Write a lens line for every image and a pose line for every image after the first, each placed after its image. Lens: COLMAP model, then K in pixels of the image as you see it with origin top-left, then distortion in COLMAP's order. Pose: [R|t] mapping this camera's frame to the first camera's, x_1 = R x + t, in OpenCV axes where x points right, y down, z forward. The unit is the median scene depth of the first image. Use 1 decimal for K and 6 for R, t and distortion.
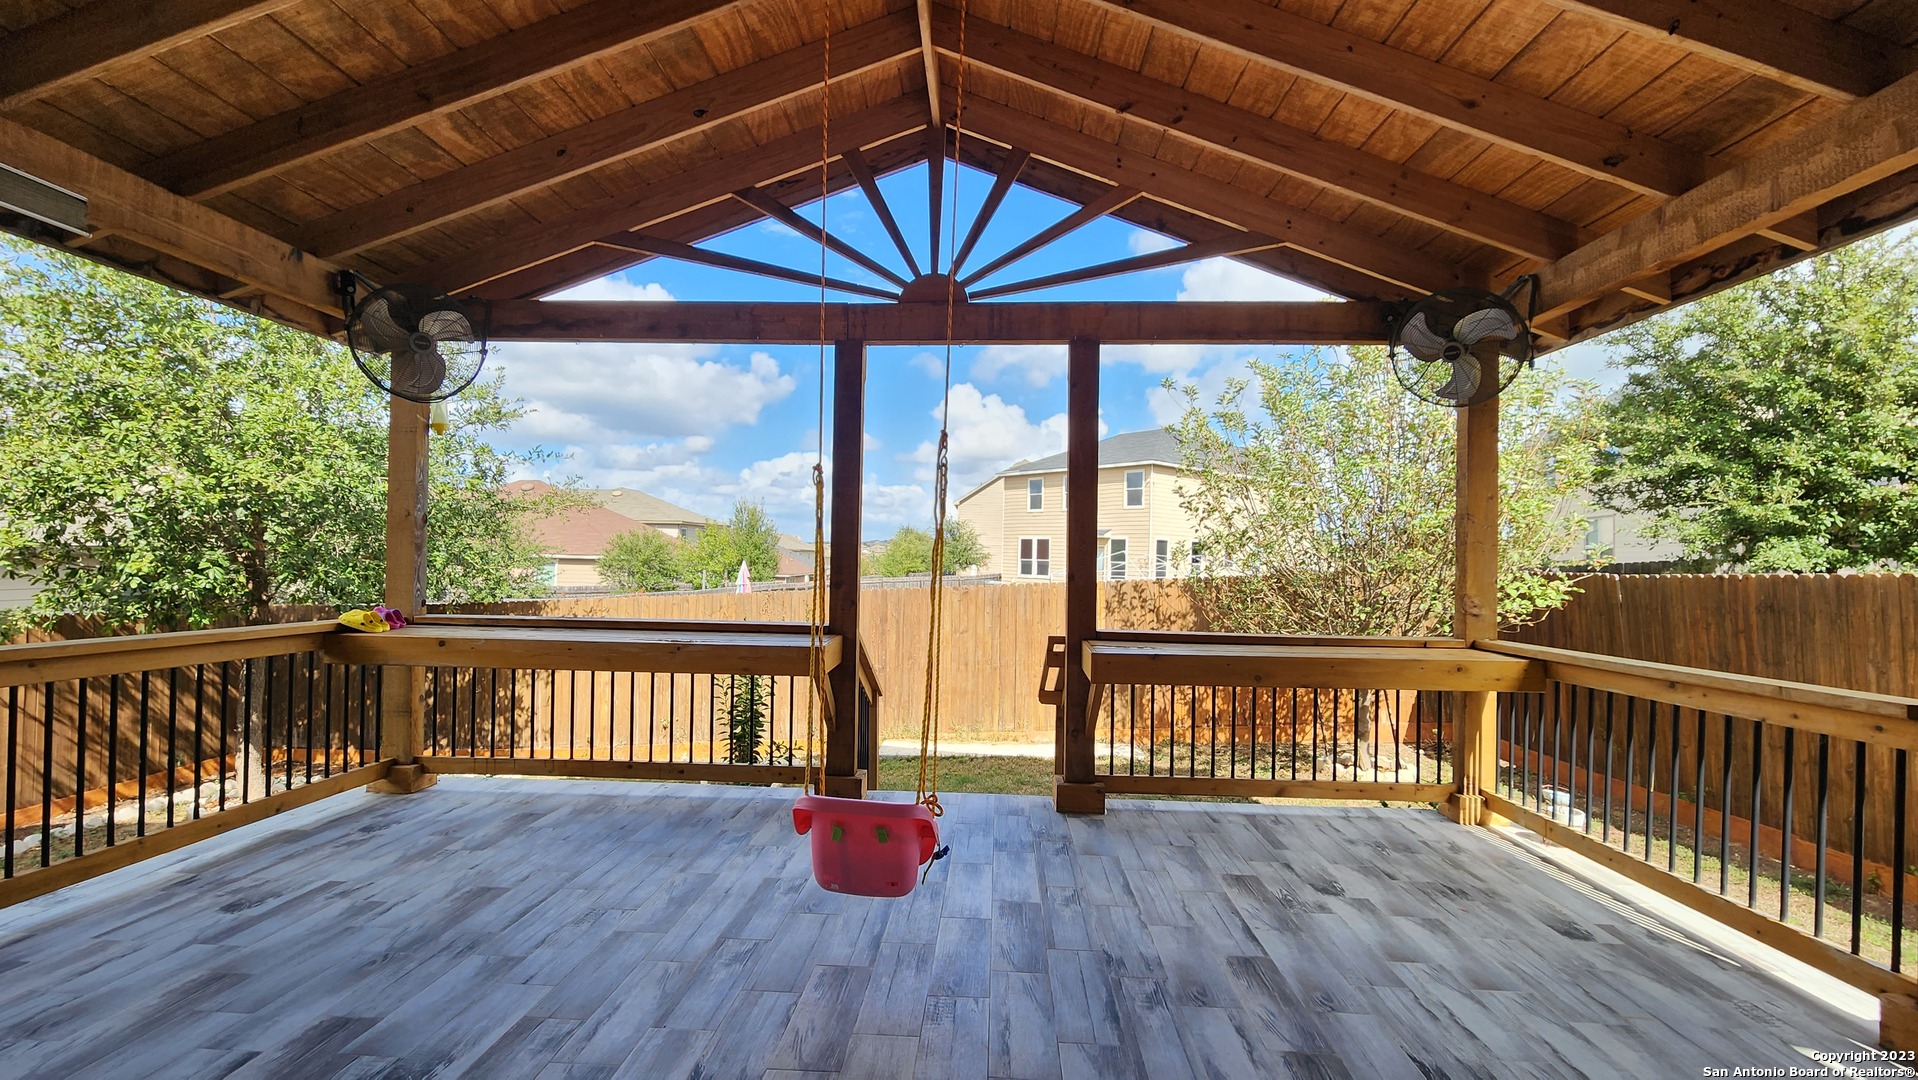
lens RADIAL K [[789.1, 0, 959.8], [0, 789.1, 548.2], [0, 0, 1]] dist [0.007549, 0.000051]
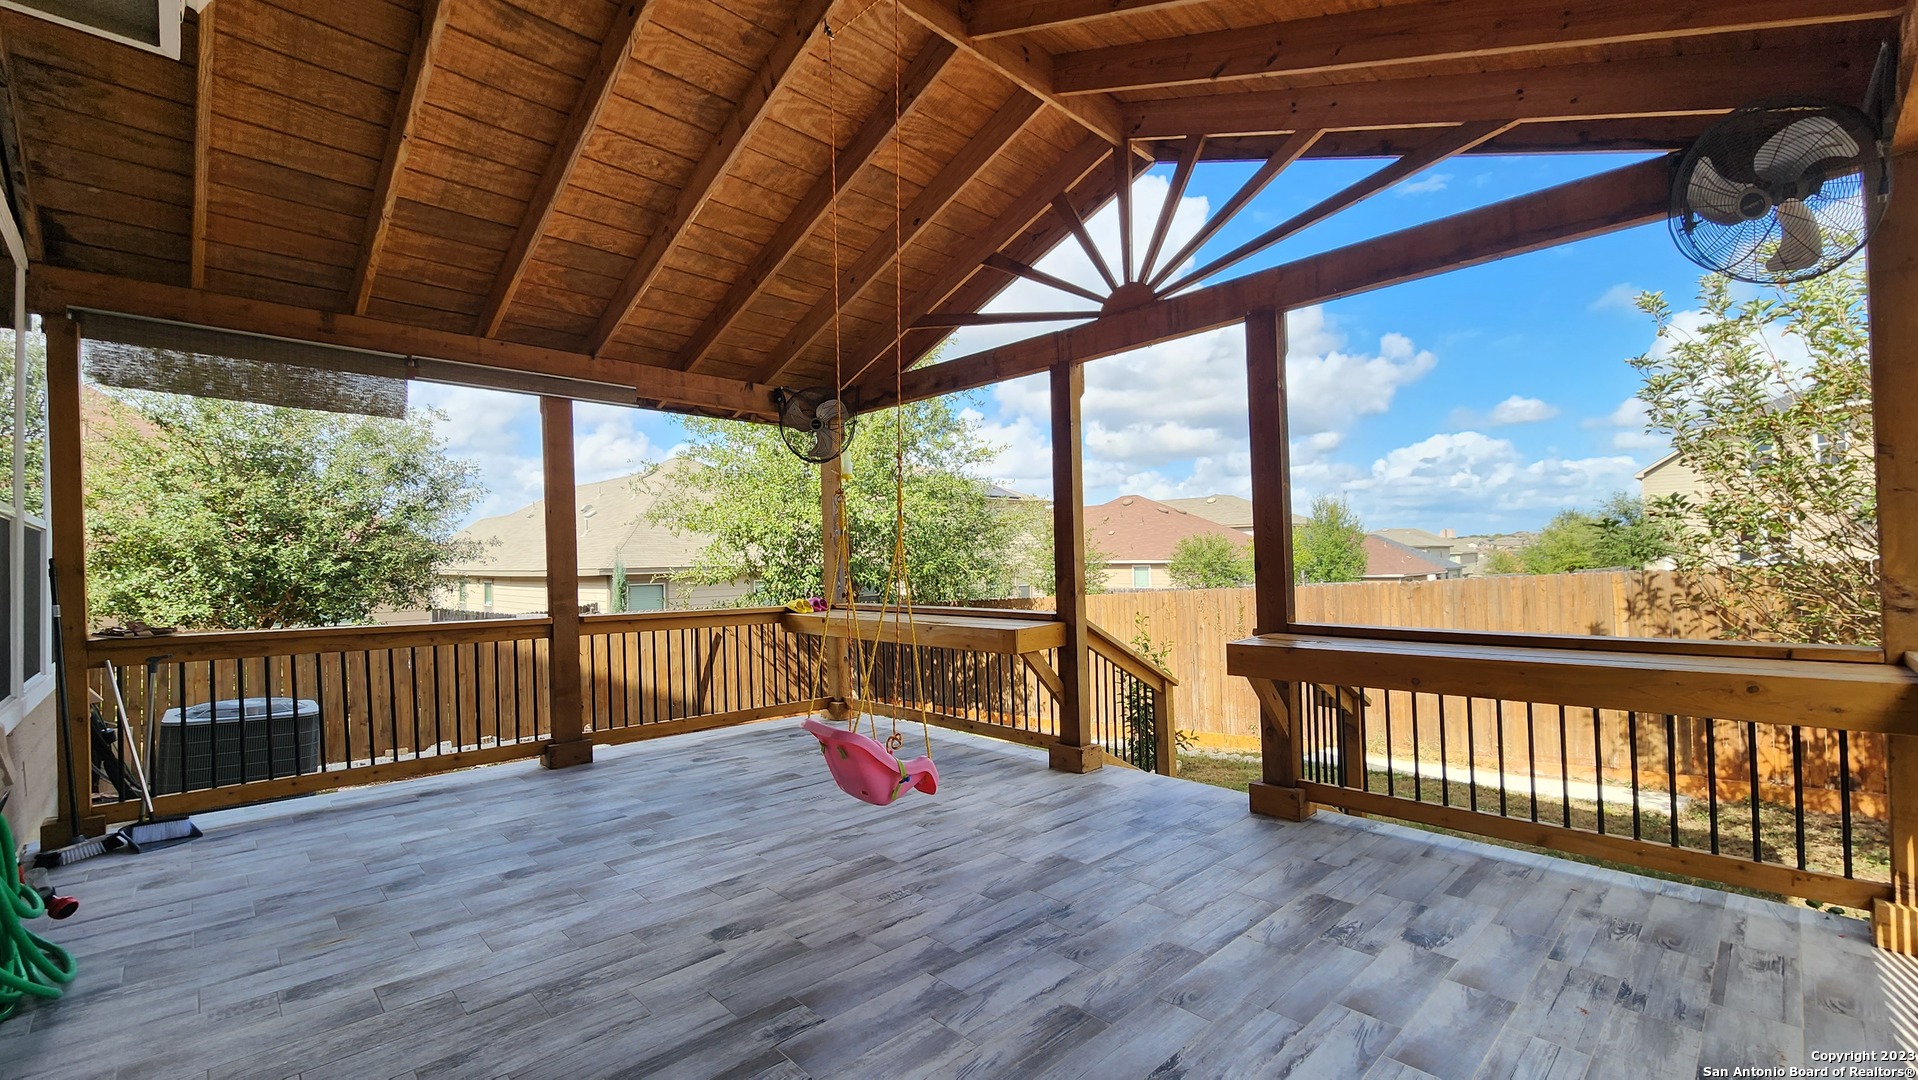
lens RADIAL K [[789.1, 0, 972.4], [0, 789.1, 557.2], [0, 0, 1]] dist [0.007549, 0.000051]
pose [[0.734292, -0.035605, -0.677899, 0.522091], [0.040722, 0.999135, -0.008367, 0.020017], [0.677611, -0.021461, 0.735108, 0.071676]]
